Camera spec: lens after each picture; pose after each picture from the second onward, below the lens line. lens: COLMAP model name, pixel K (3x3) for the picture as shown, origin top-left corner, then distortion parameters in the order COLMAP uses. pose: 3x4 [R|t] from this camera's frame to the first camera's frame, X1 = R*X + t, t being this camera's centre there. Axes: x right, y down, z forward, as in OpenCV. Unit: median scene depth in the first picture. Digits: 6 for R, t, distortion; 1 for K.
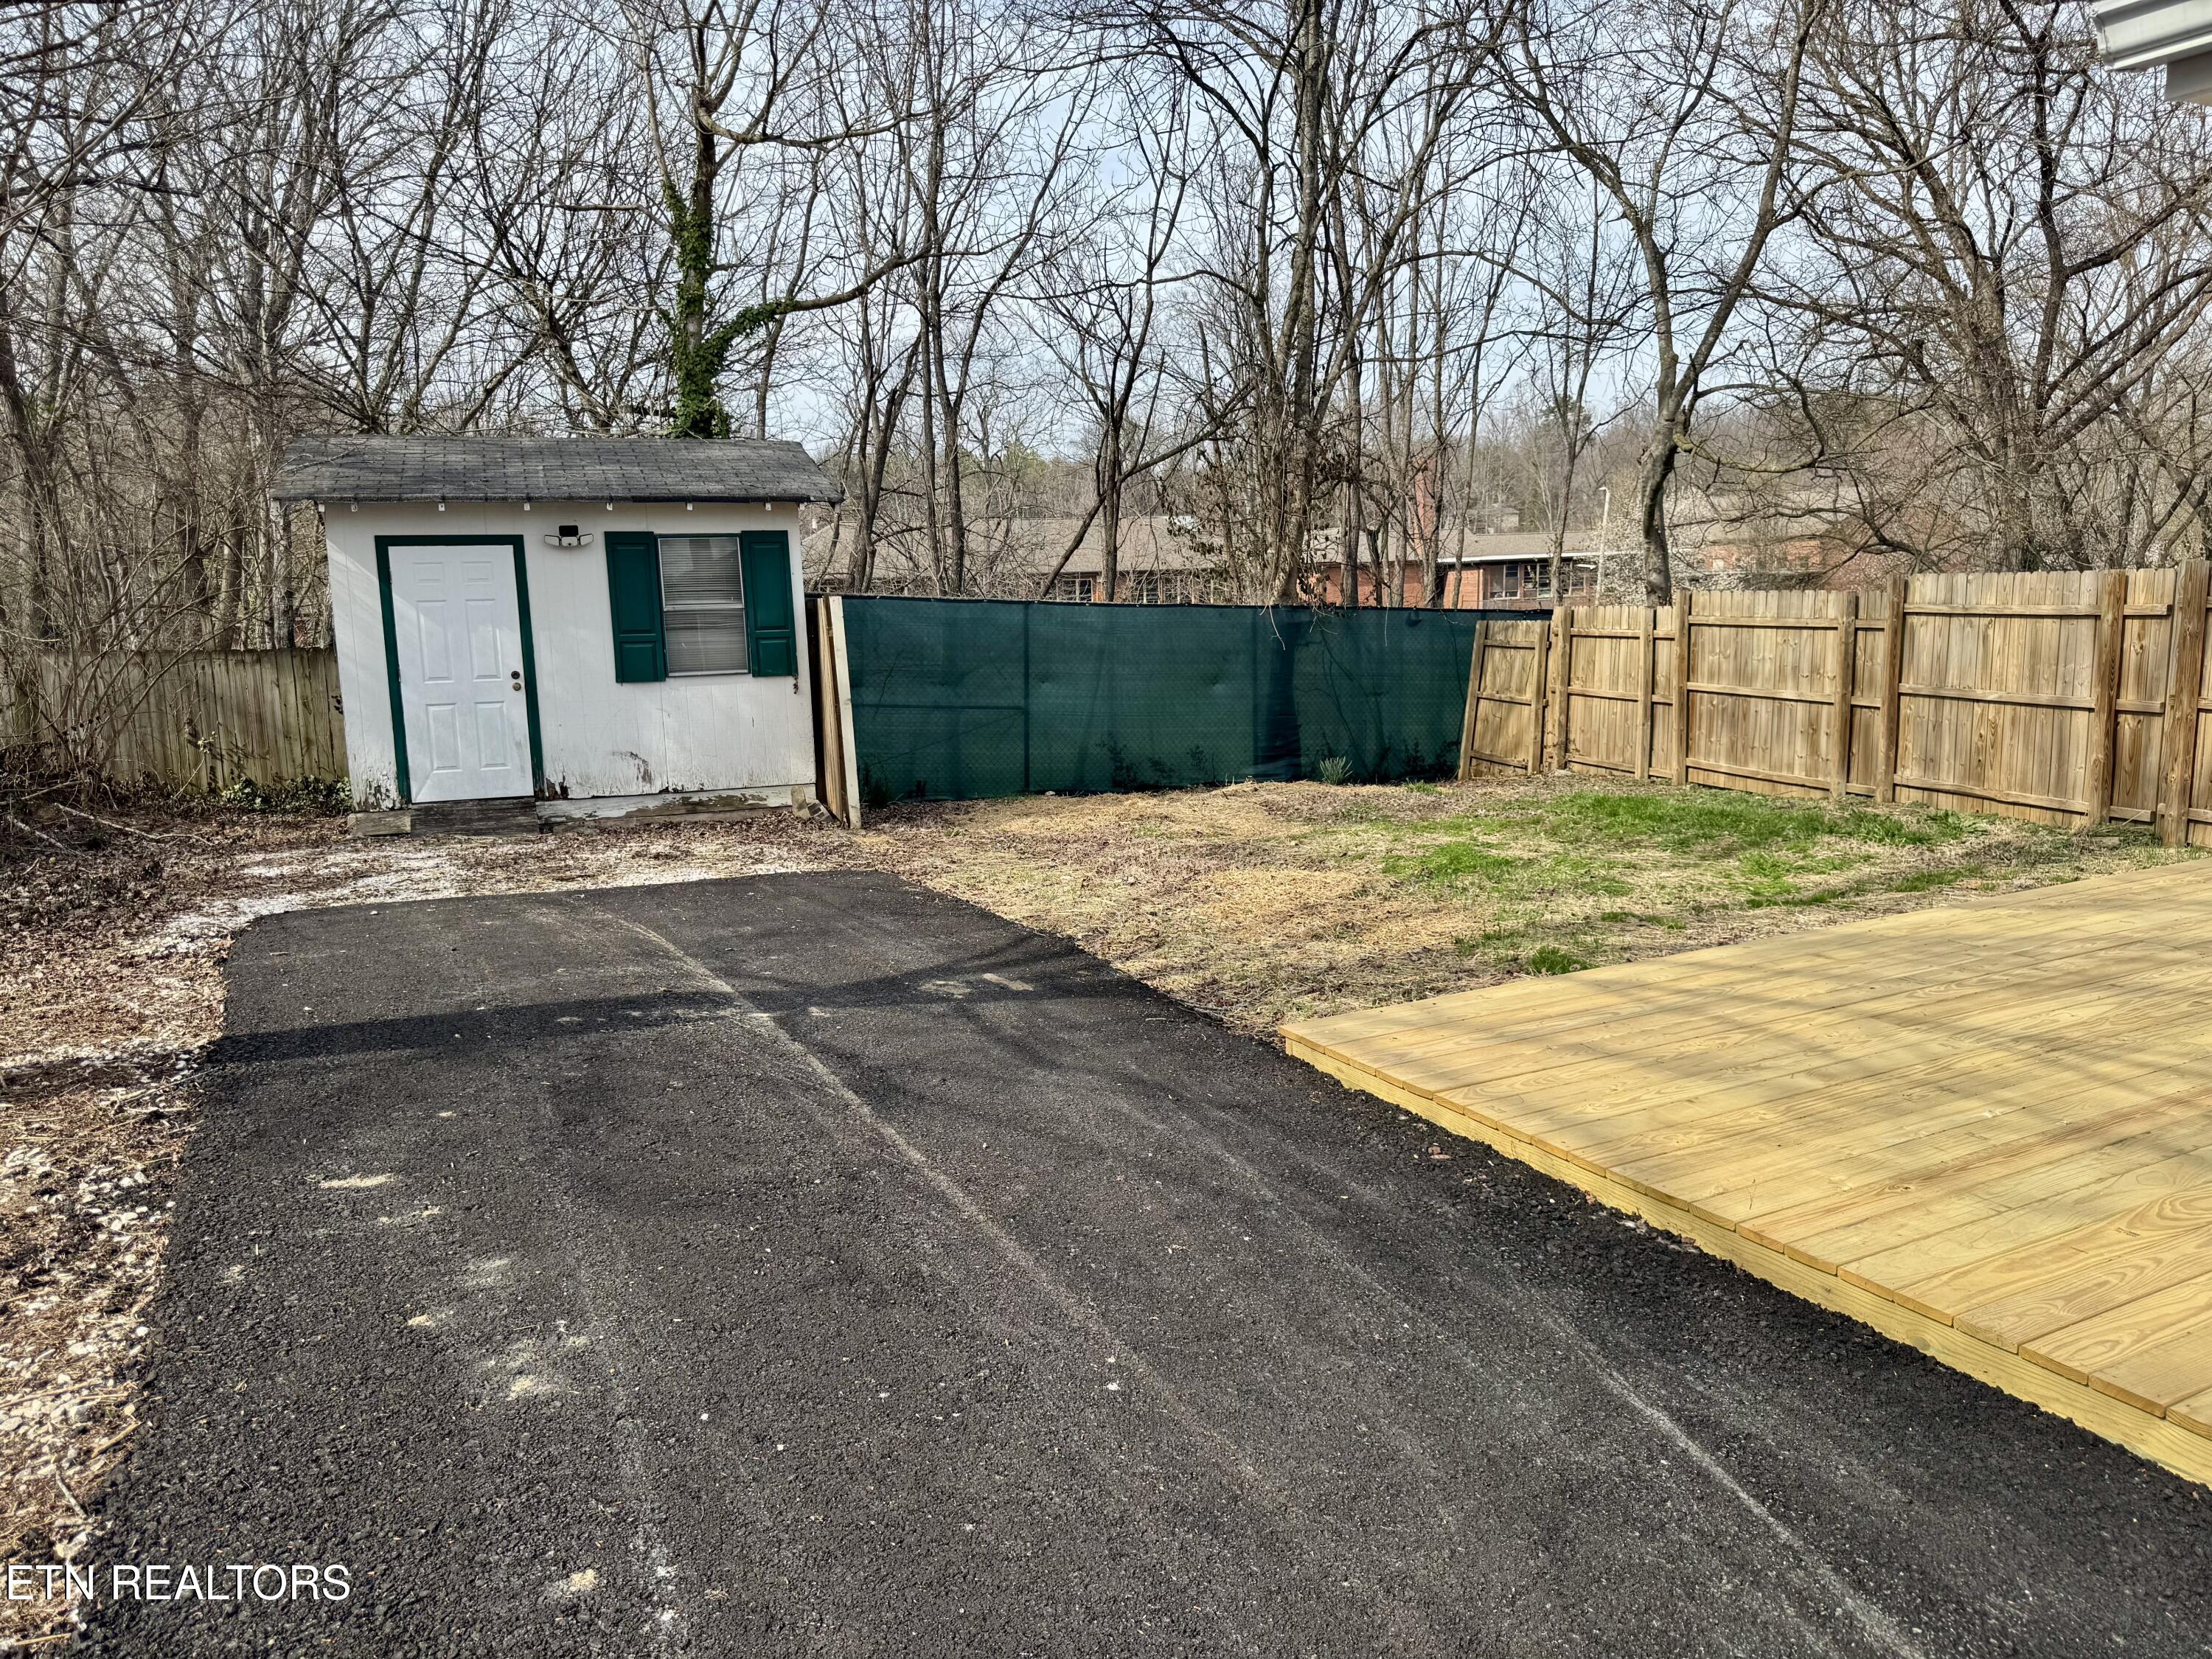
lens RADIAL K [[1557.1, 0, 1110.5], [0, 1557.1, 844.9], [0, 0, 1]] dist [0.182779, -0.428419]
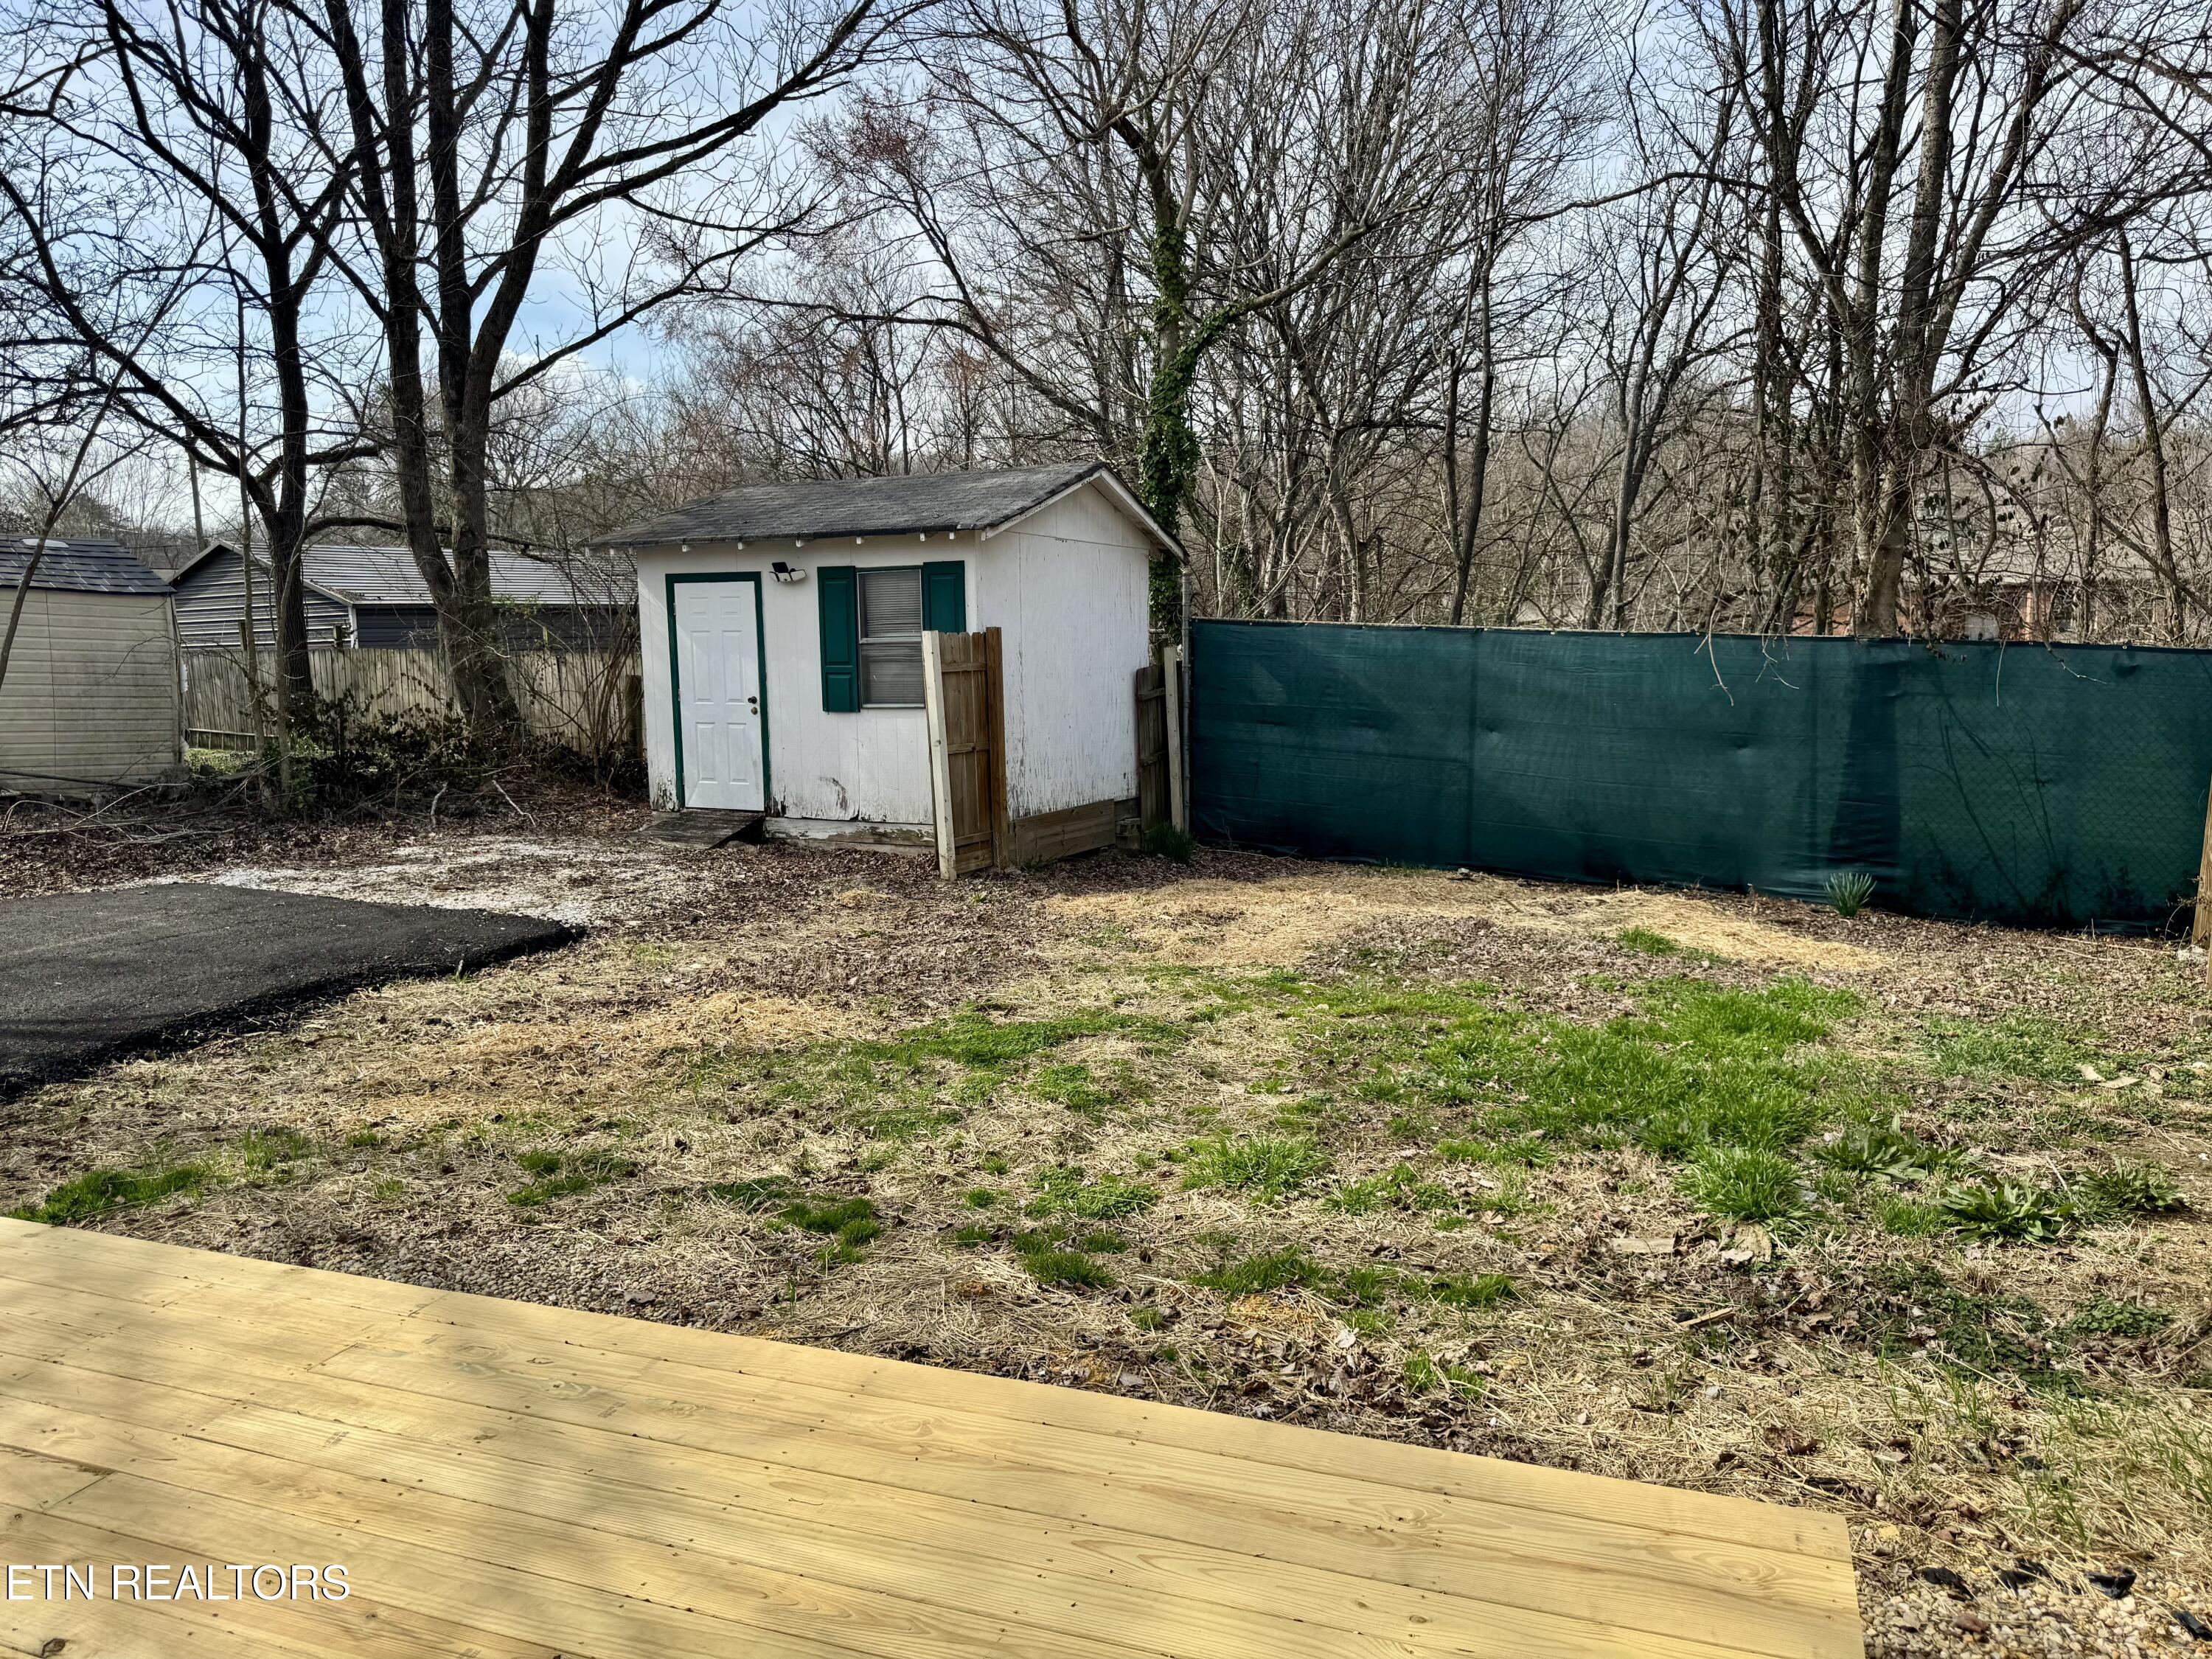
lens RADIAL K [[1557.1, 0, 1110.5], [0, 1557.1, 844.9], [0, 0, 1]] dist [0.182779, -0.428419]
pose [[0.674373, 0.114845, -0.729405, 0.583988], [-0.114824, 0.992124, 0.050050, -0.089146], [0.729408, 0.050001, 0.682249, 0.437420]]
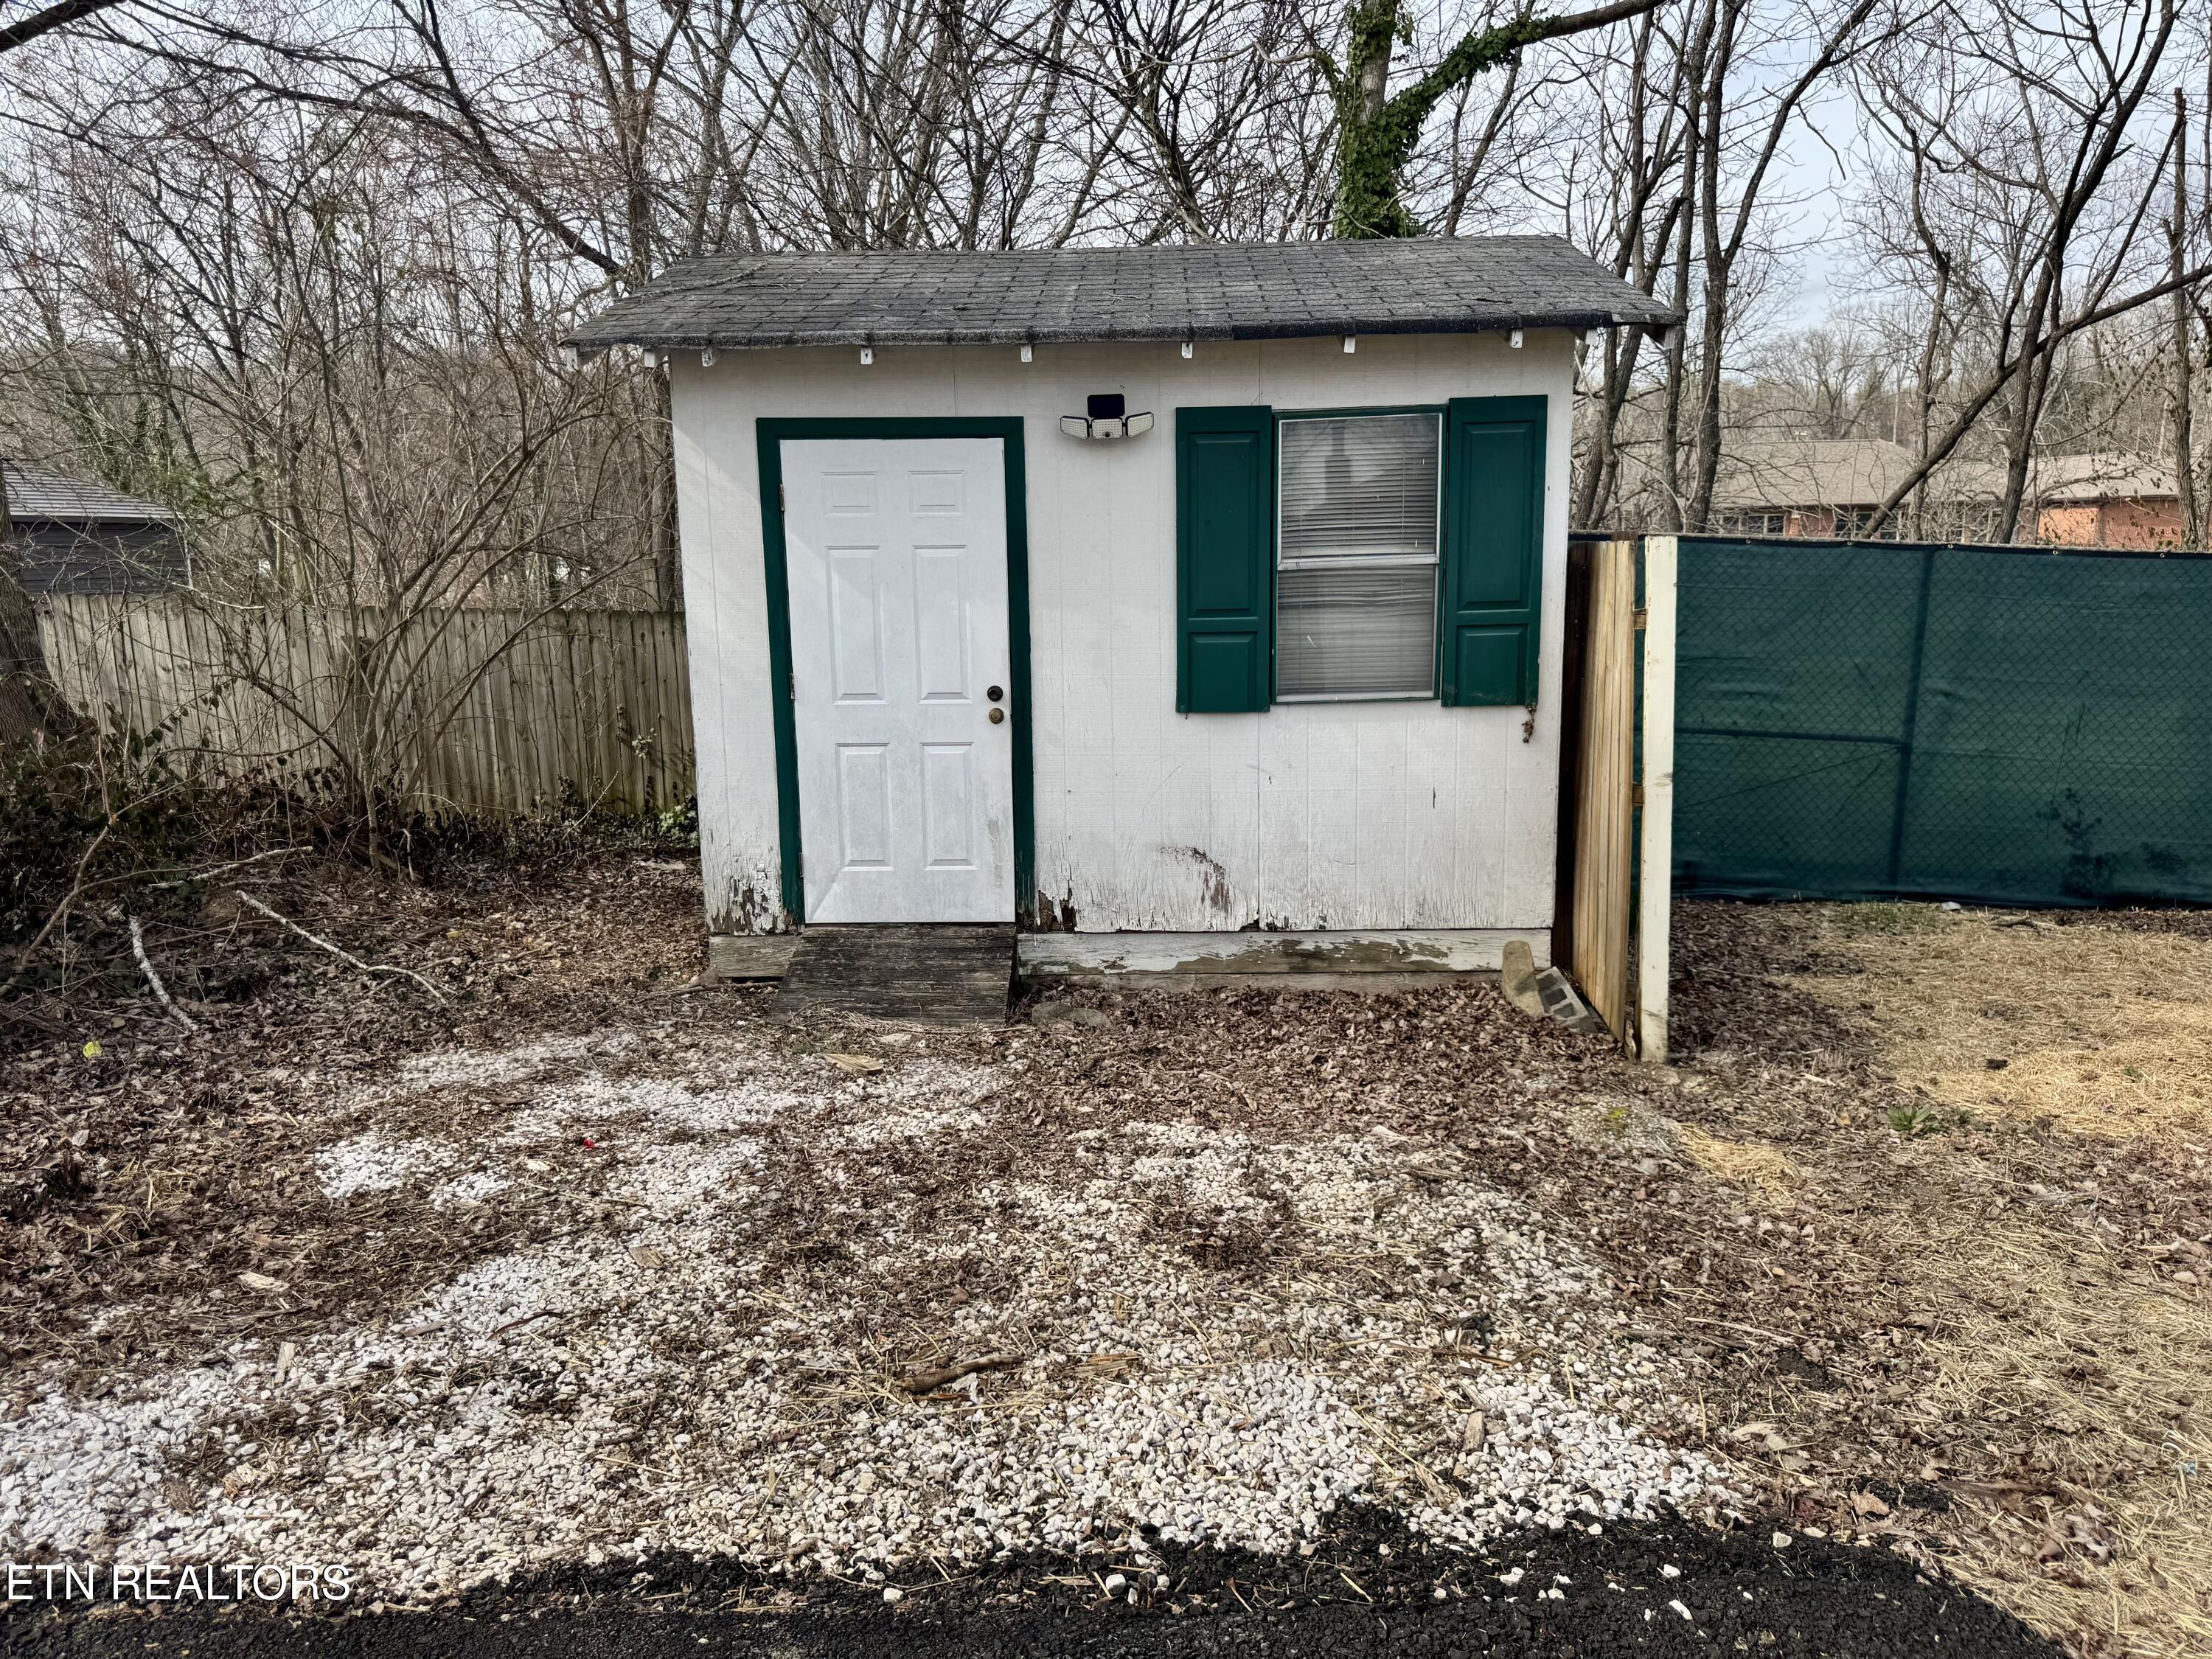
lens RADIAL K [[1557.1, 0, 1110.5], [0, 1557.1, 844.9], [0, 0, 1]] dist [0.182779, -0.428419]
pose [[0.927147, 0.078227, -0.366440, -0.146156], [-0.067024, 0.996815, 0.043218, -0.080940], [0.368654, -0.015510, 0.929437, 0.528081]]
